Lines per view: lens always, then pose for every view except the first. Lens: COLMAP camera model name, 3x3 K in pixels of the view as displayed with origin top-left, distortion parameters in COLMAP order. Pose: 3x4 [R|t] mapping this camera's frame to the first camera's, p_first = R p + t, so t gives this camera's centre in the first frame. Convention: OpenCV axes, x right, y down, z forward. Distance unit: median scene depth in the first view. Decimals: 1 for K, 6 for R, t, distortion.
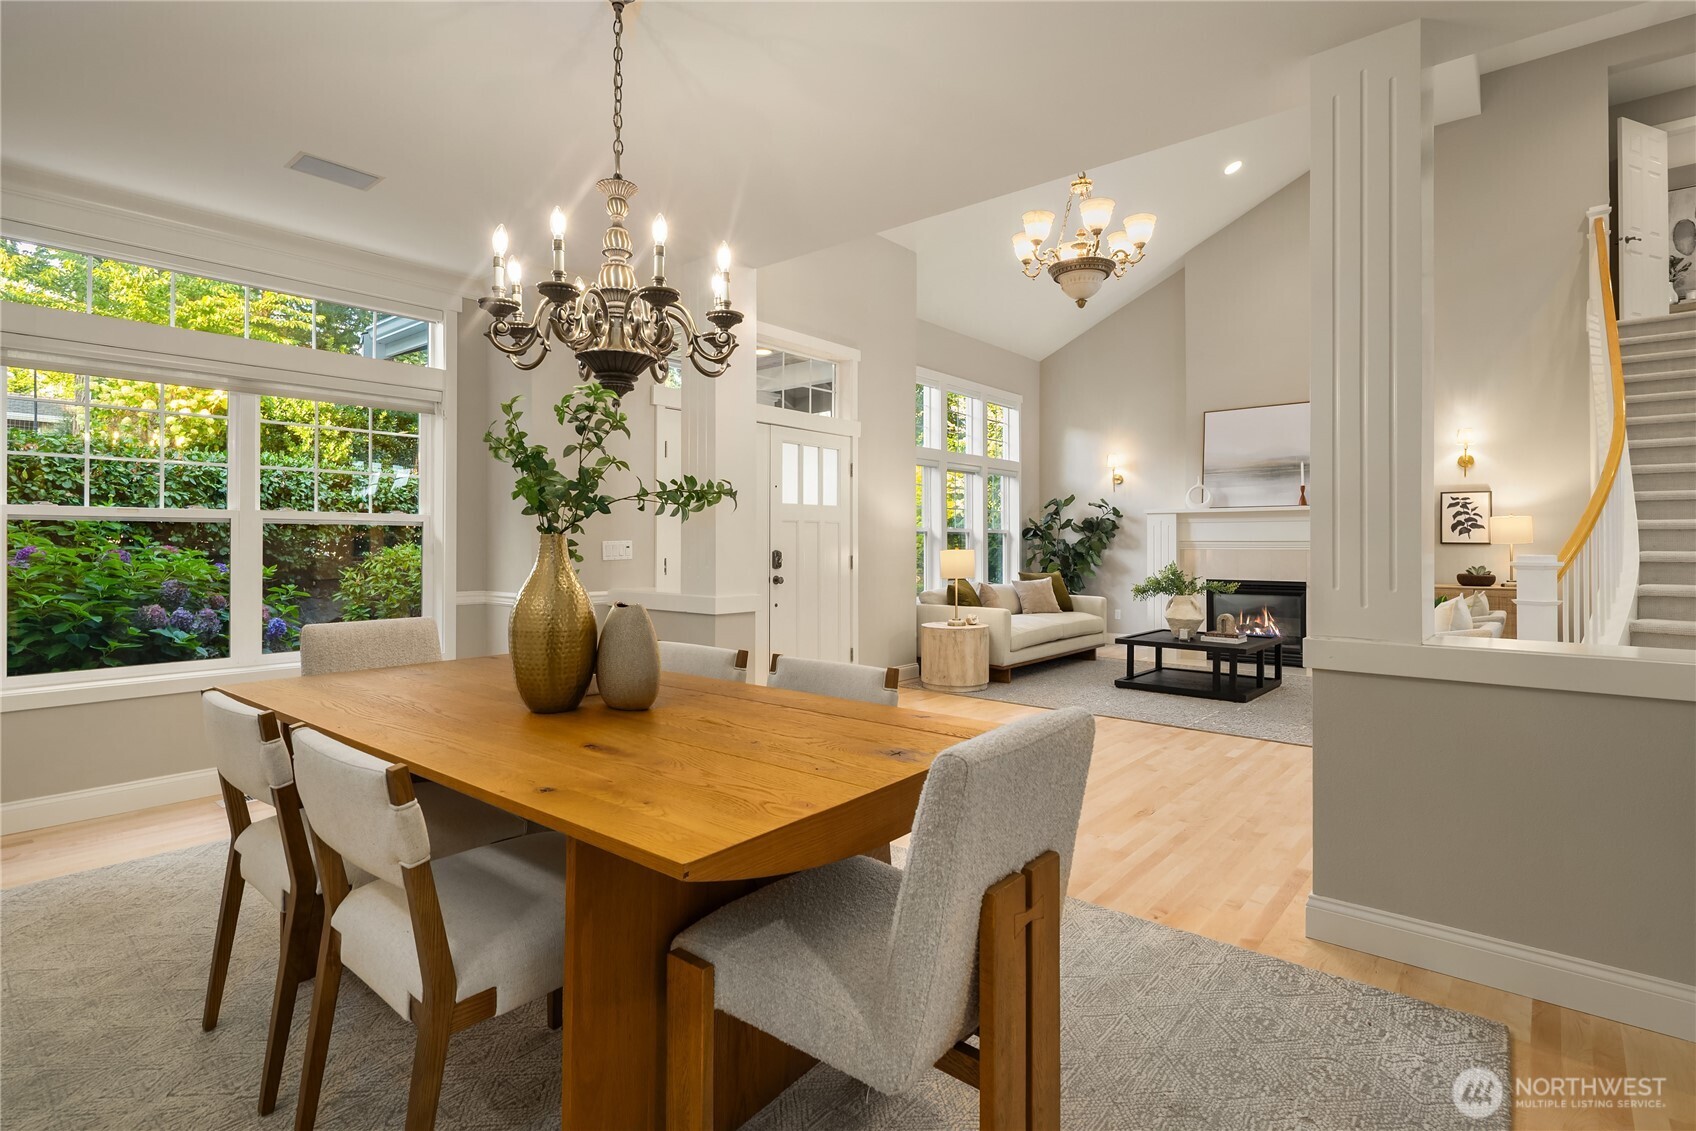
lens RADIAL K [[821.8, 0, 846.2], [0, 821.8, 536.3], [0, 0, 1]] dist [0.003783, -0.004237]
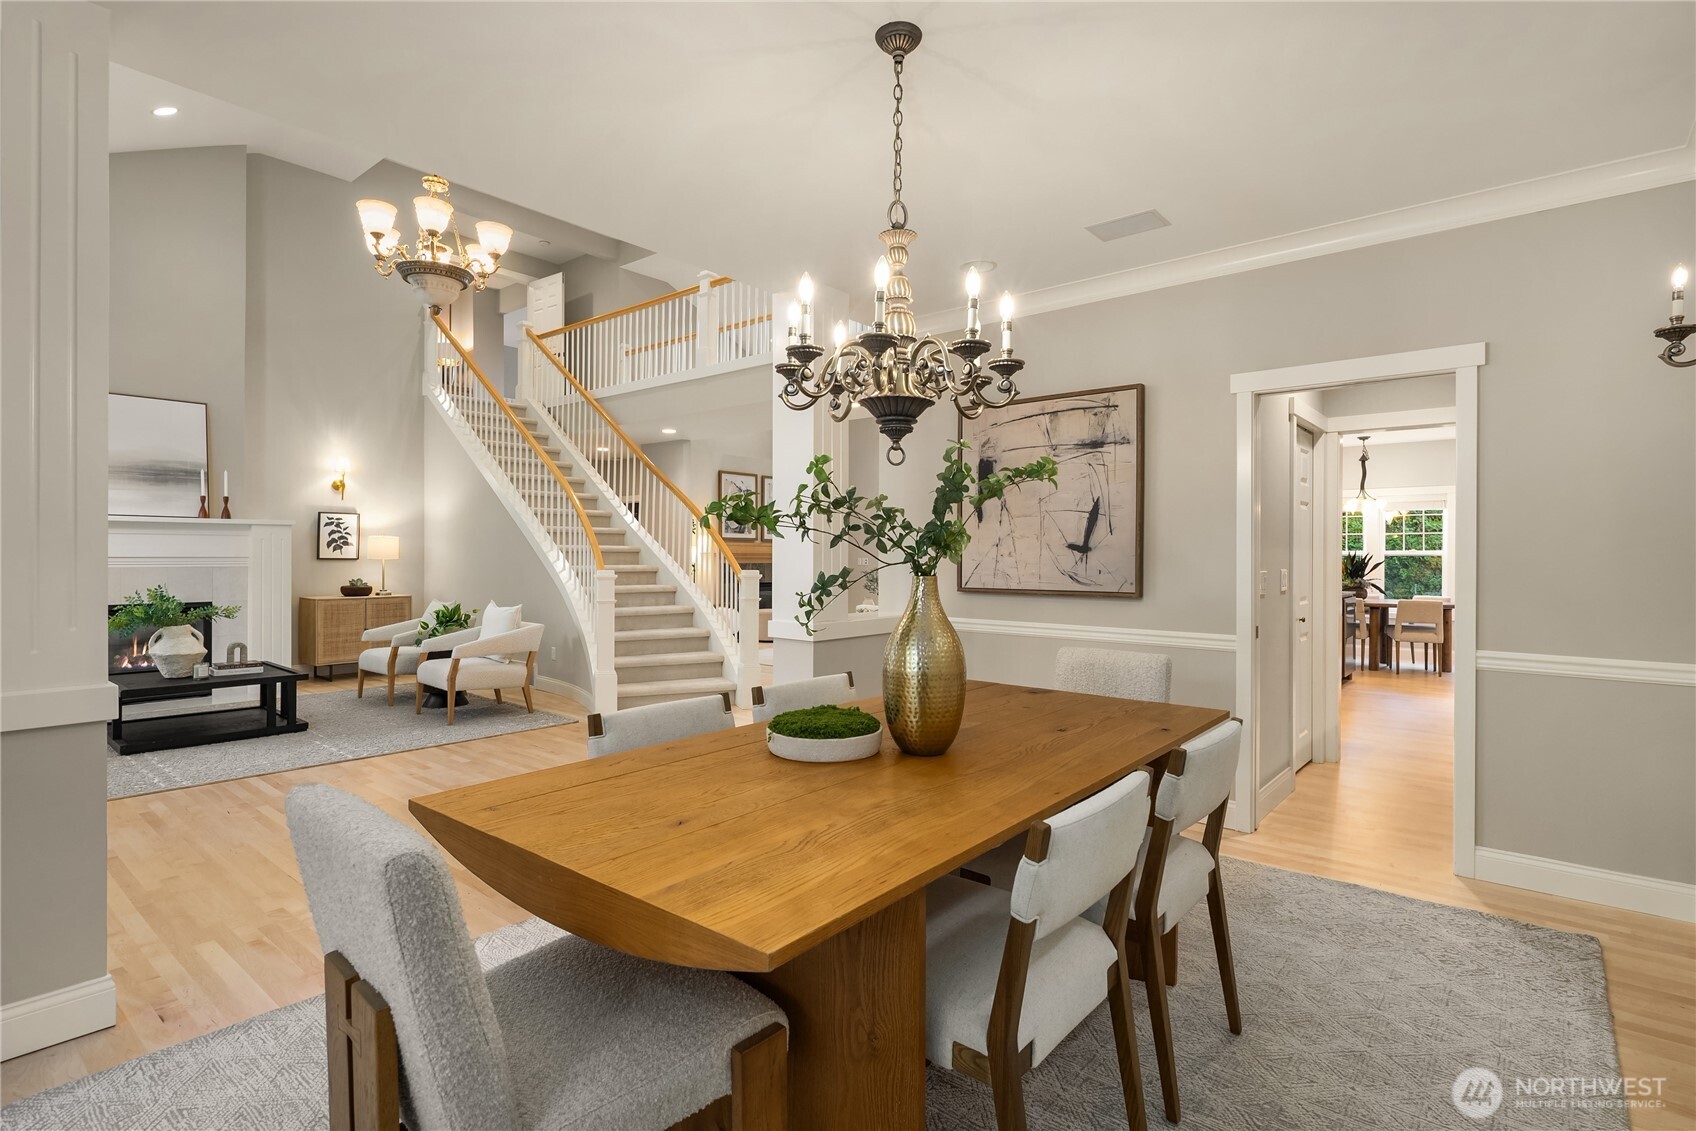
lens RADIAL K [[821.8, 0, 844.3], [0, 821.8, 557.3], [0, 0, 1]] dist [0.003783, -0.004237]
pose [[-0.005660, -0.004491, 0.999974, -0.332012], [-0.010714, 0.999933, 0.004430, -0.005176], [-0.999927, -0.010689, -0.005708, 0.281414]]
